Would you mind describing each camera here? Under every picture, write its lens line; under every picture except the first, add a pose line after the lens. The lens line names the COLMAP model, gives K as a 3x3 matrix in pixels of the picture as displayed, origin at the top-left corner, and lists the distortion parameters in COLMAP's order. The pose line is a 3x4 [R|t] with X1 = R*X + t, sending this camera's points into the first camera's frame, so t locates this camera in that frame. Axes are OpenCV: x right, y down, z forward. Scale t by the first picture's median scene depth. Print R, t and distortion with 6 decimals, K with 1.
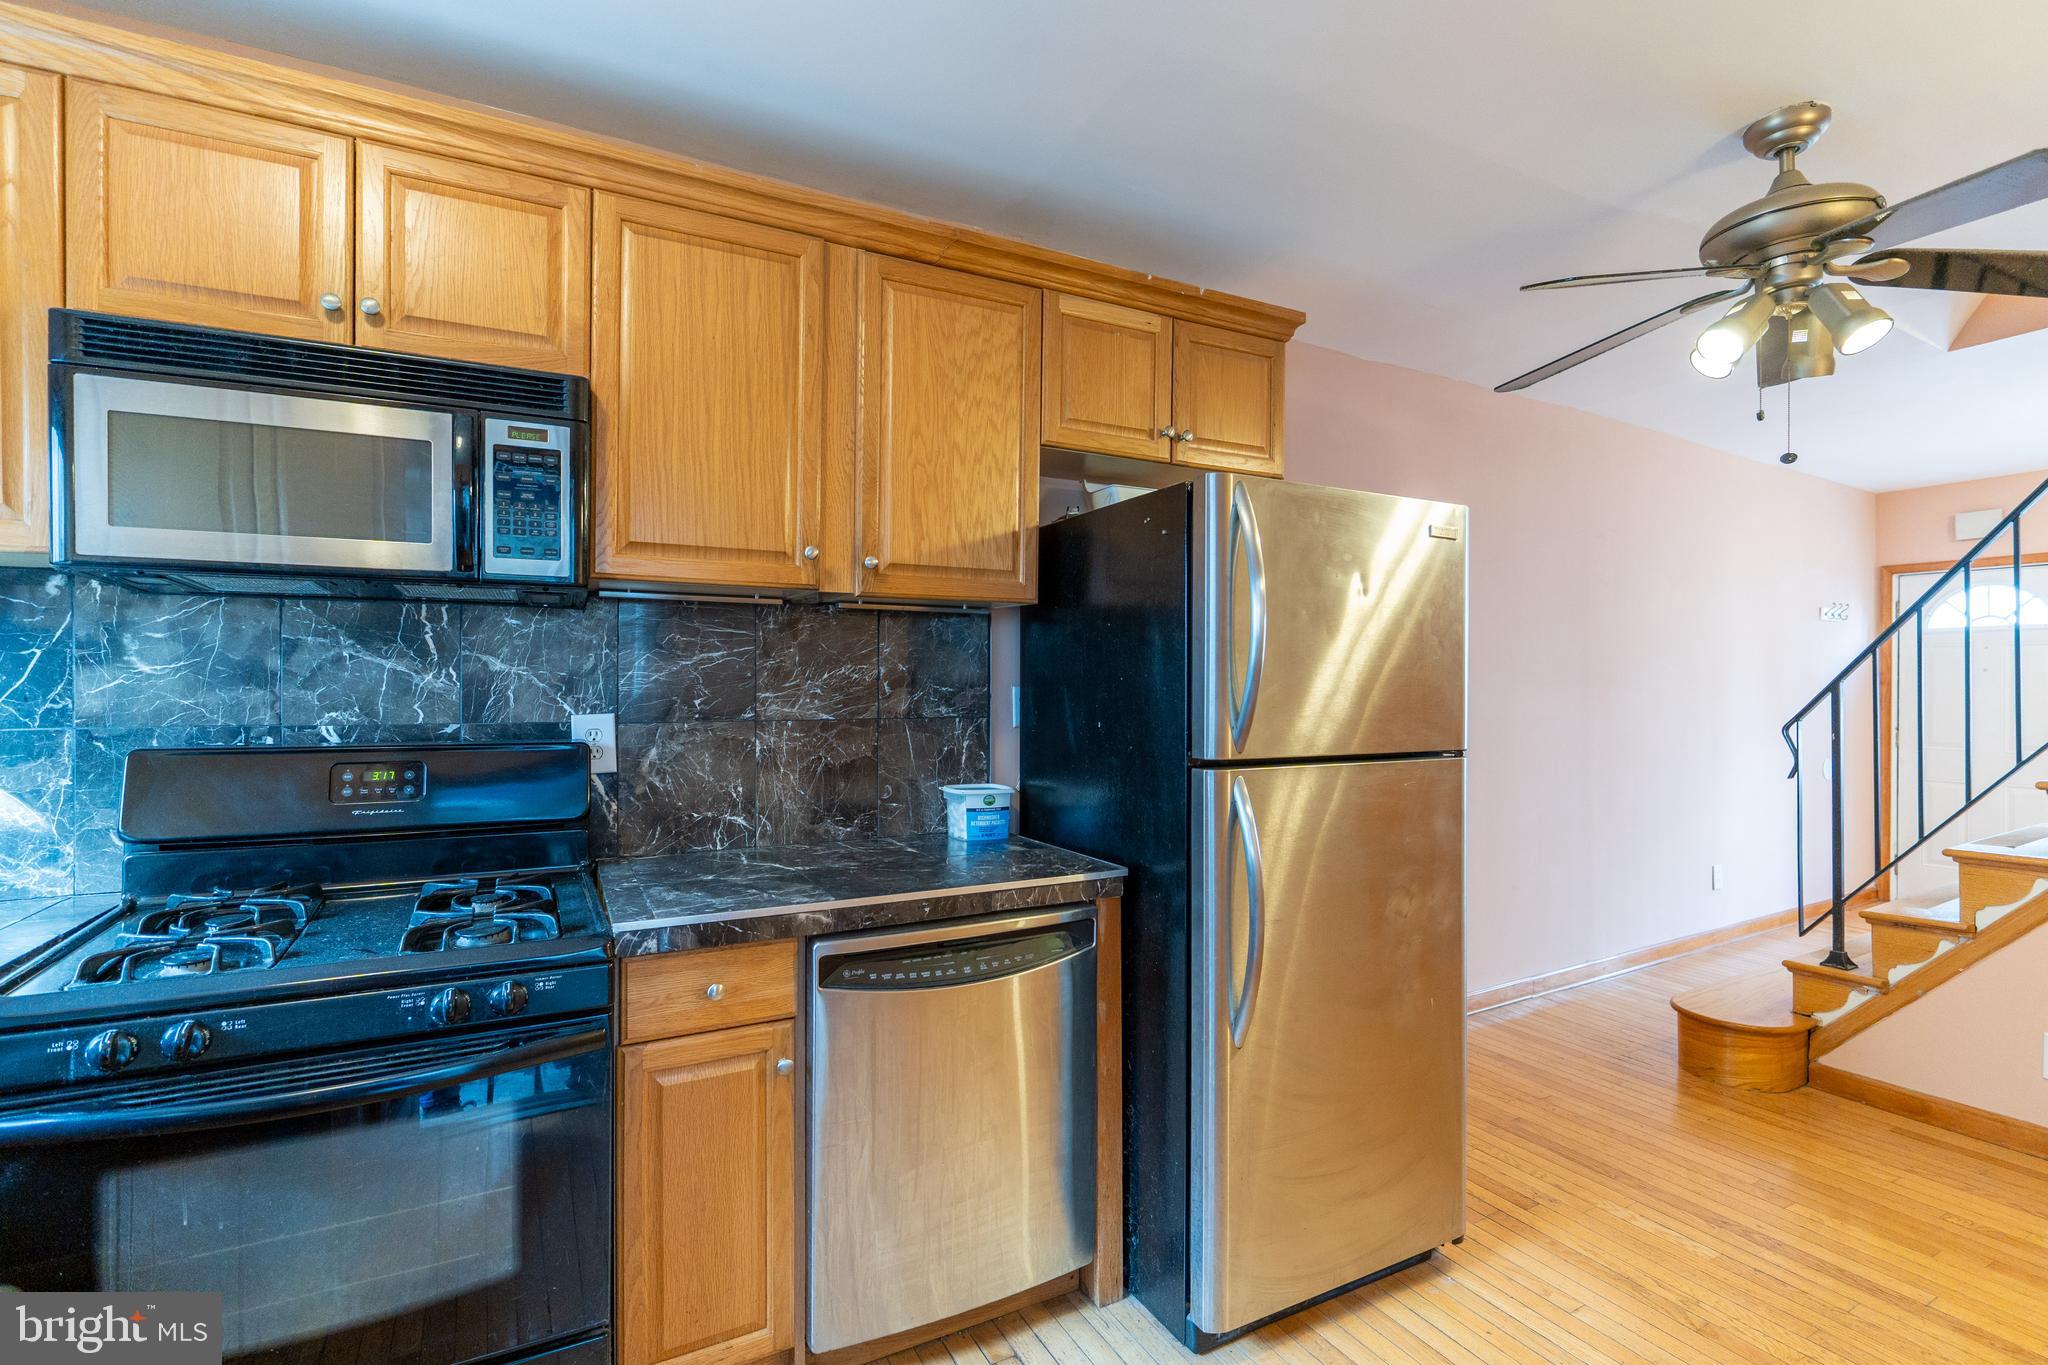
lens RADIAL K [[946.1, 0, 1024.0], [0, 946.1, 682.5], [0, 0, 1]] dist [-0.002374, -0.000255]
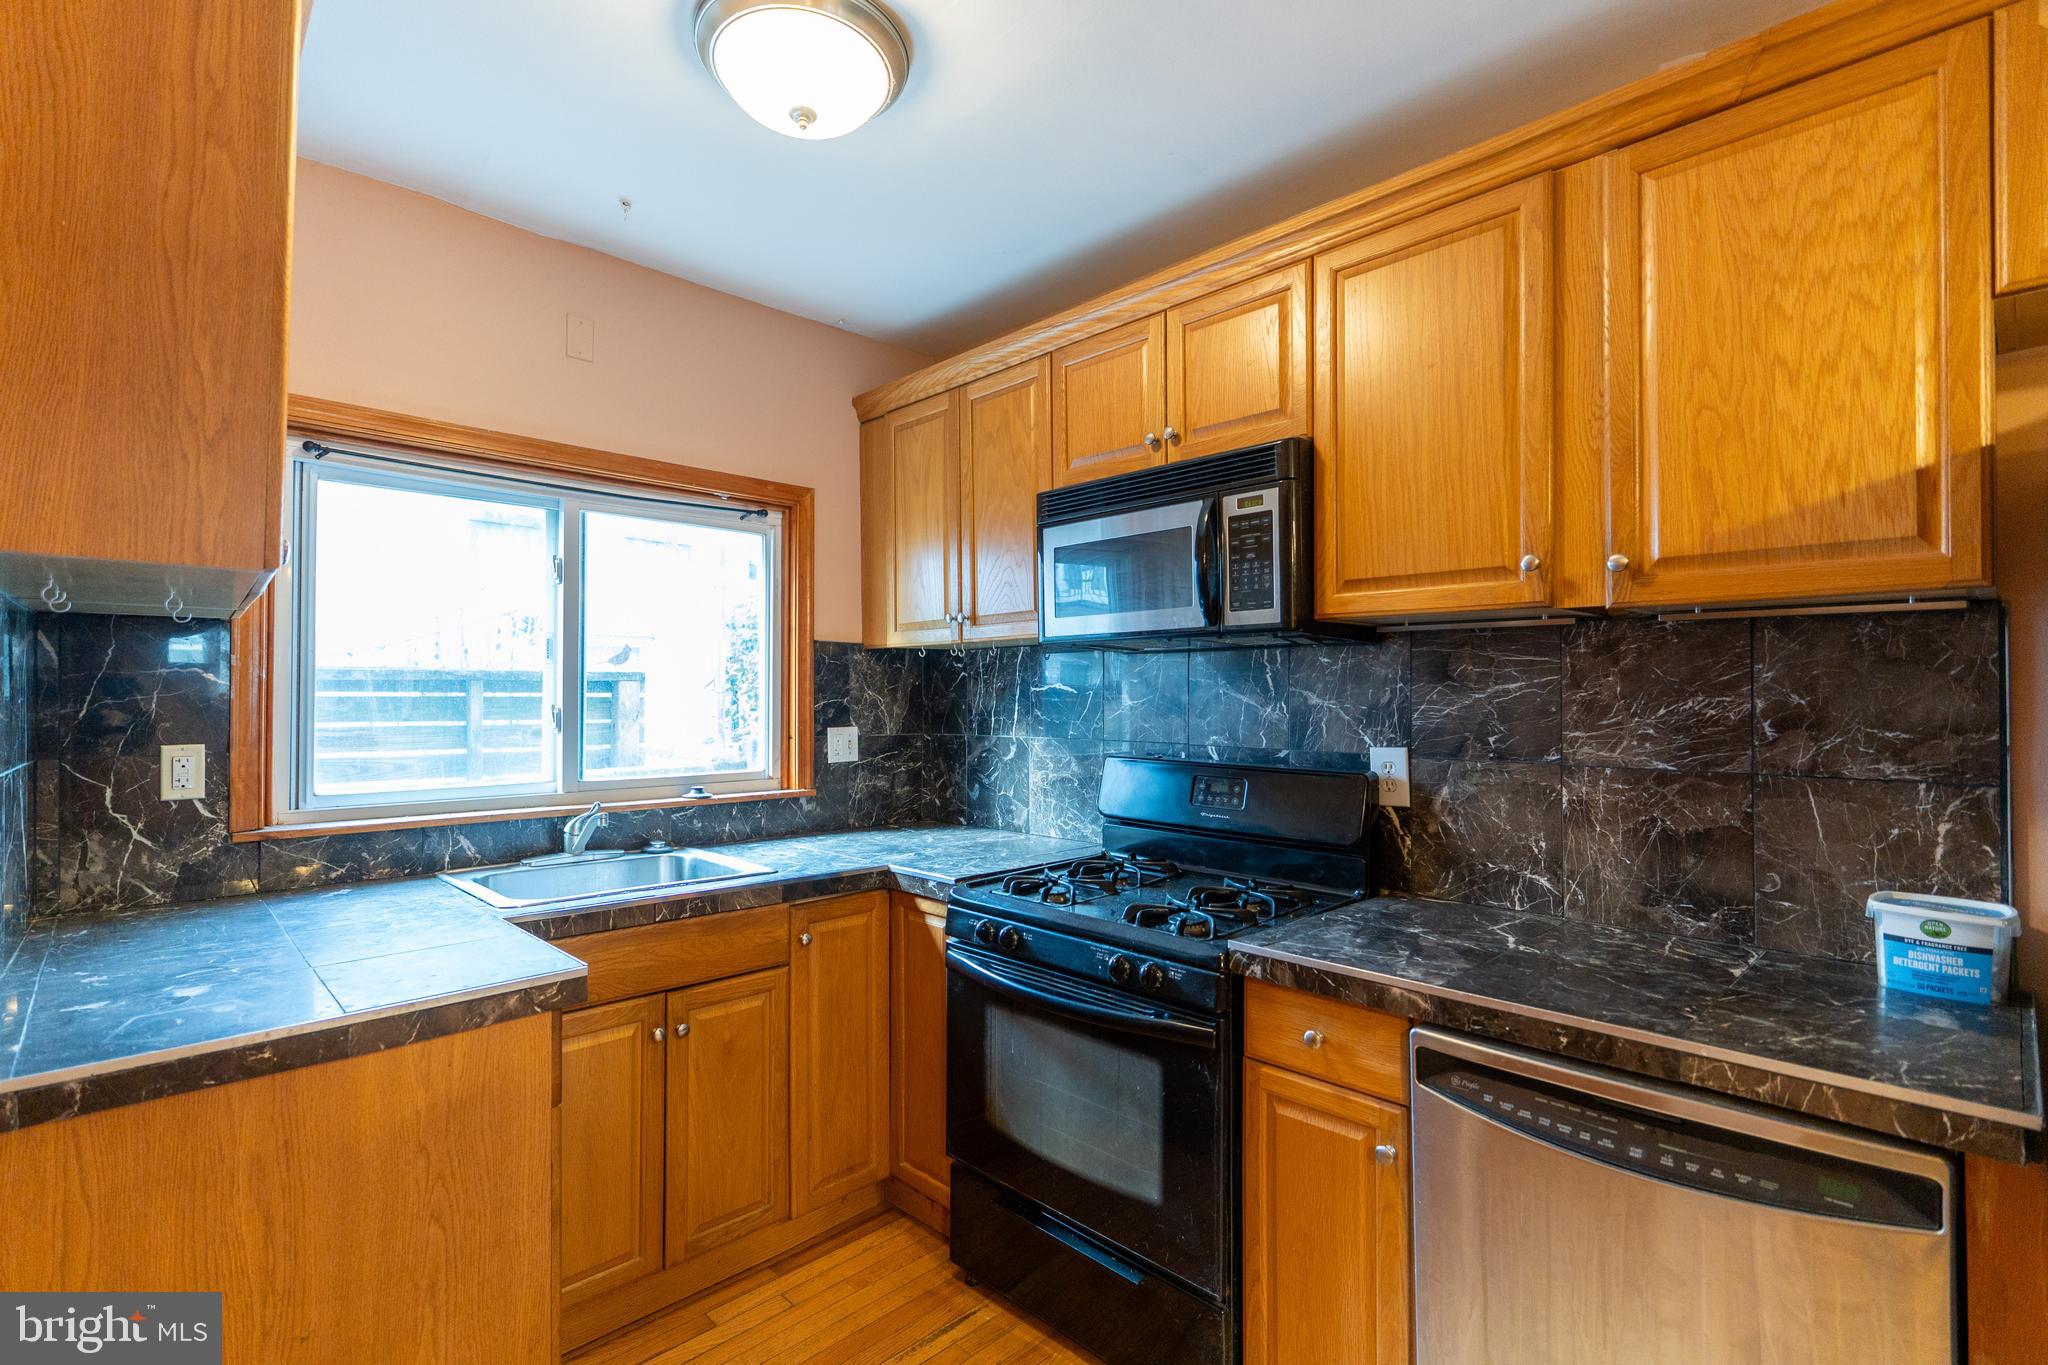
lens RADIAL K [[946.1, 0, 1024.0], [0, 946.1, 682.5], [0, 0, 1]] dist [-0.002374, -0.000255]
pose [[0.288383, -0.014360, -0.957408, 0.390531], [-0.000930, 0.999883, -0.015277, -0.019532], [0.957515, 0.005296, 0.288336, 0.318032]]
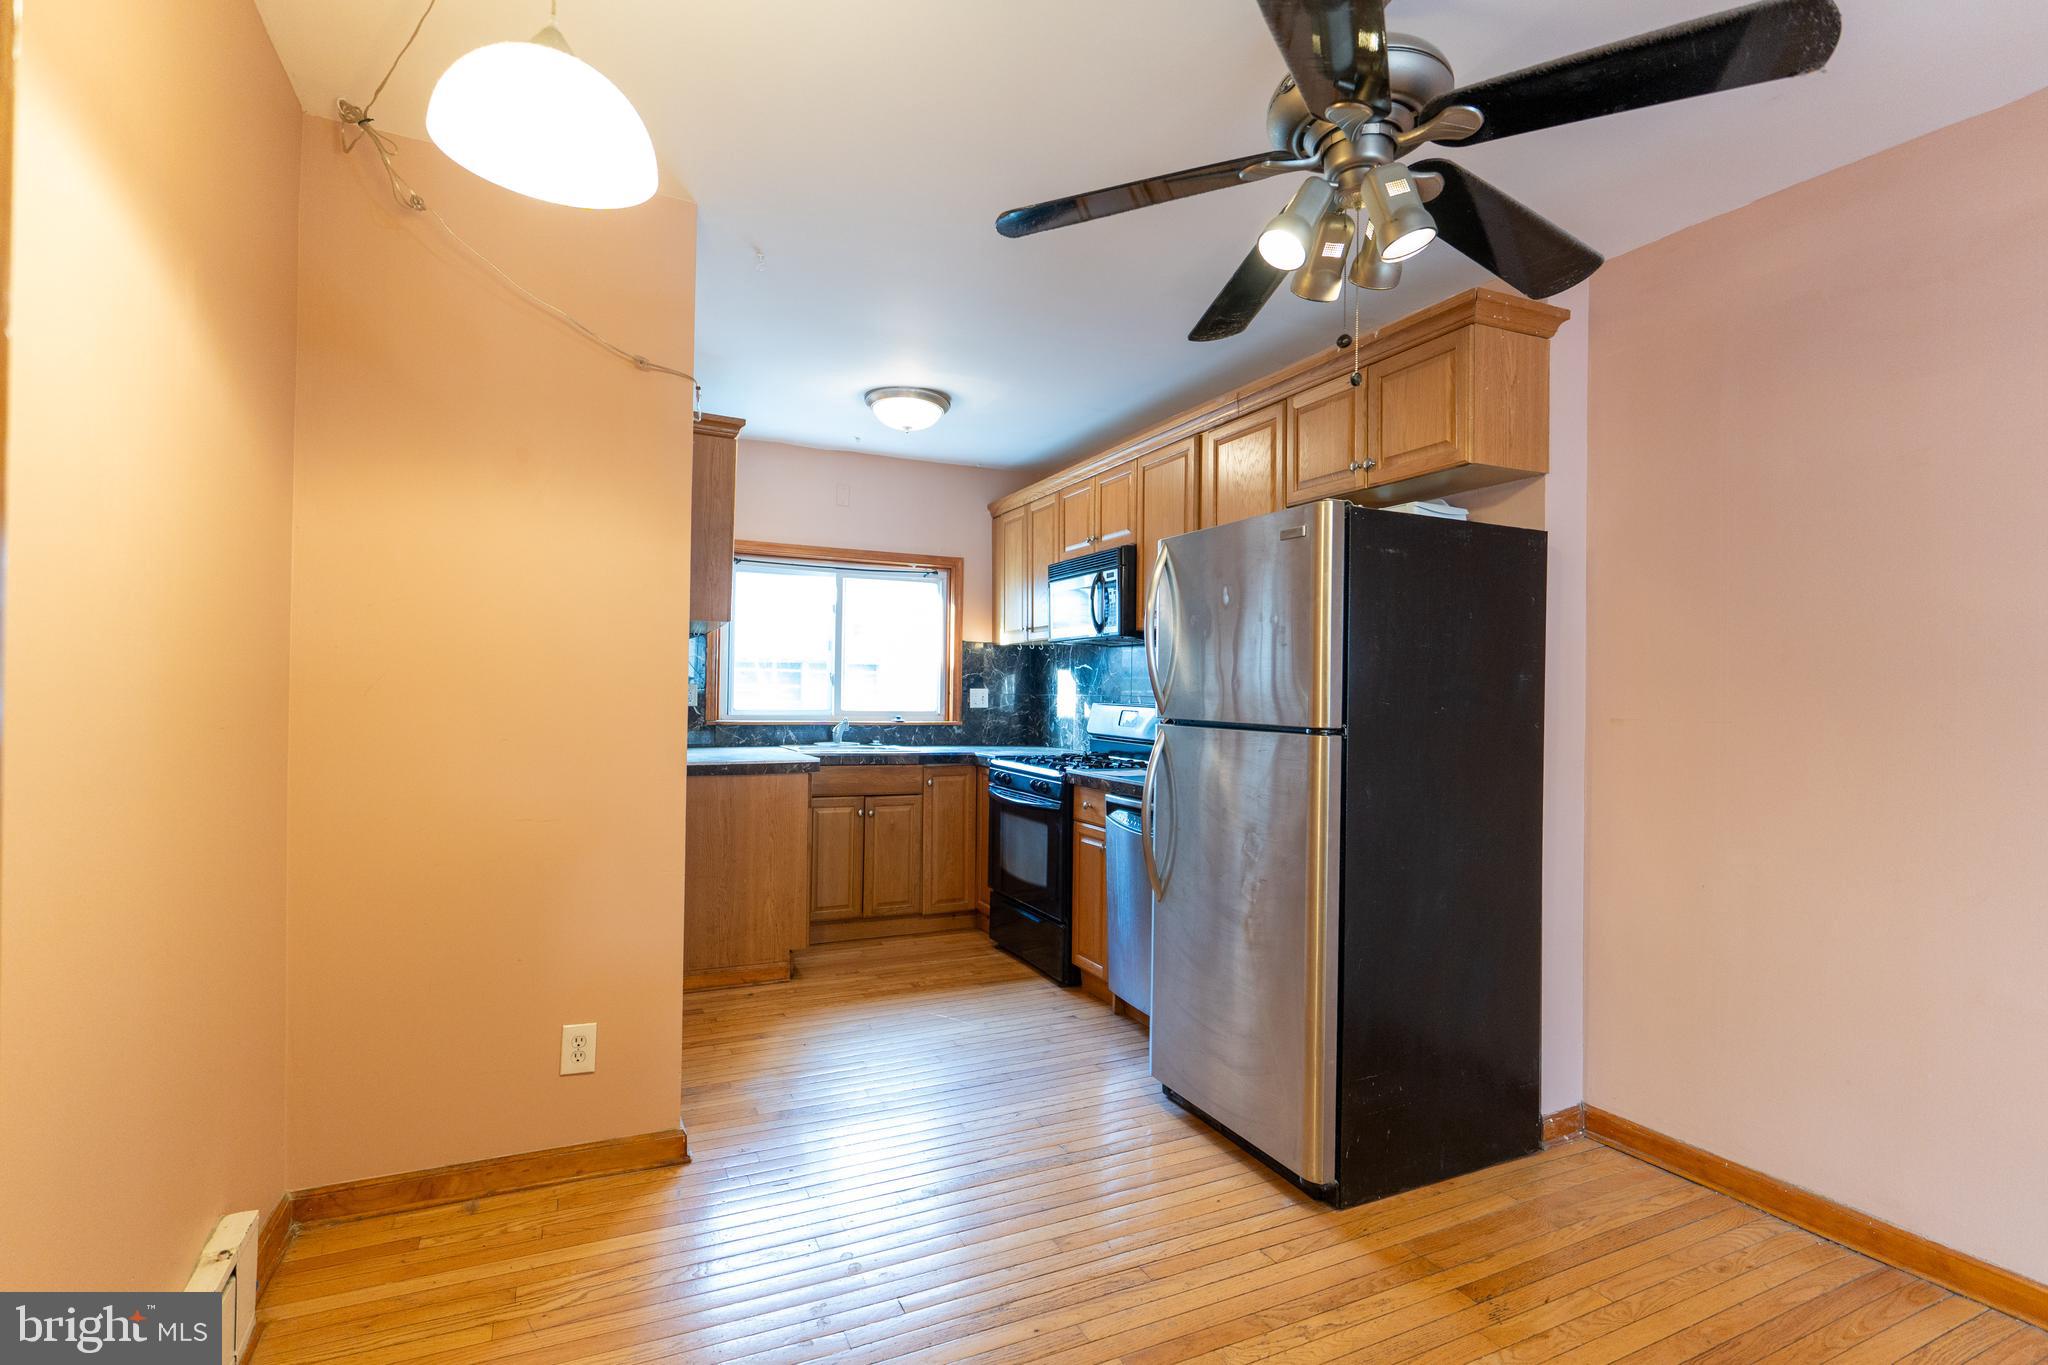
lens RADIAL K [[946.1, 0, 1024.0], [0, 946.1, 682.5], [0, 0, 1]] dist [-0.002374, -0.000255]
pose [[-0.039859, -0.010719, -0.999148, 1.506314], [-0.015363, 0.999831, -0.010113, 0.033516], [0.999087, 0.014947, -0.040017, 0.690908]]
